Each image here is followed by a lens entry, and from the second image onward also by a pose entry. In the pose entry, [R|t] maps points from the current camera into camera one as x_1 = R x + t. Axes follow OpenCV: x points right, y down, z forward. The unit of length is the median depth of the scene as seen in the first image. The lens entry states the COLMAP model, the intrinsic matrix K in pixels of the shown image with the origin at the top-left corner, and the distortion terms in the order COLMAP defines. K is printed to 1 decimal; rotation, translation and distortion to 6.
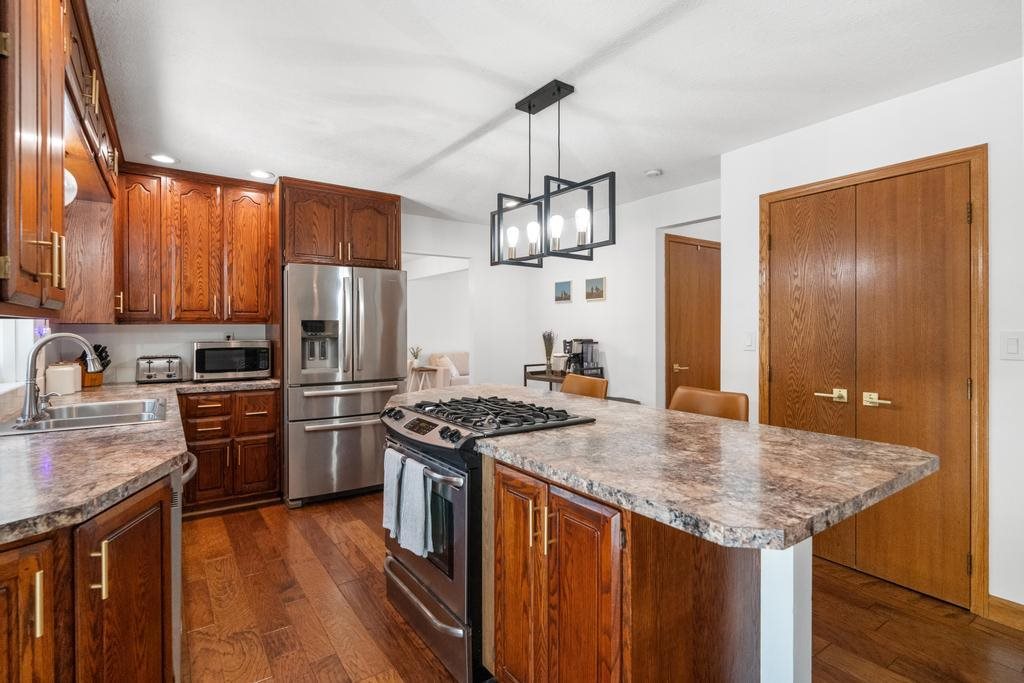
lens RADIAL K [[495.3, 0, 518.3], [0, 495.3, 327.0], [0, 0, 1]] dist [-0.000994, -0.000663]
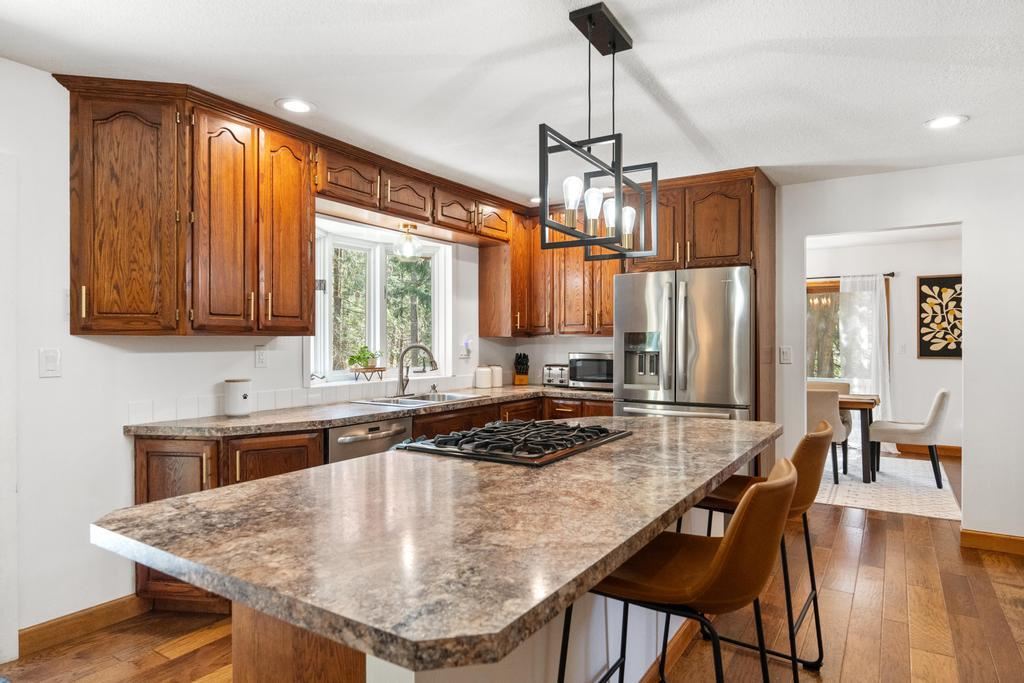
lens RADIAL K [[598.0, 0, 510.1], [0, 598.0, 340.3], [0, 0, 1]] dist [-0.001603, -0.000075]
pose [[0.368965, -0.000089, -0.929443, 0.568068], [0.001774, 0.999998, 0.000609, 0.000156], [0.929442, -0.001874, 0.368964, 0.369535]]
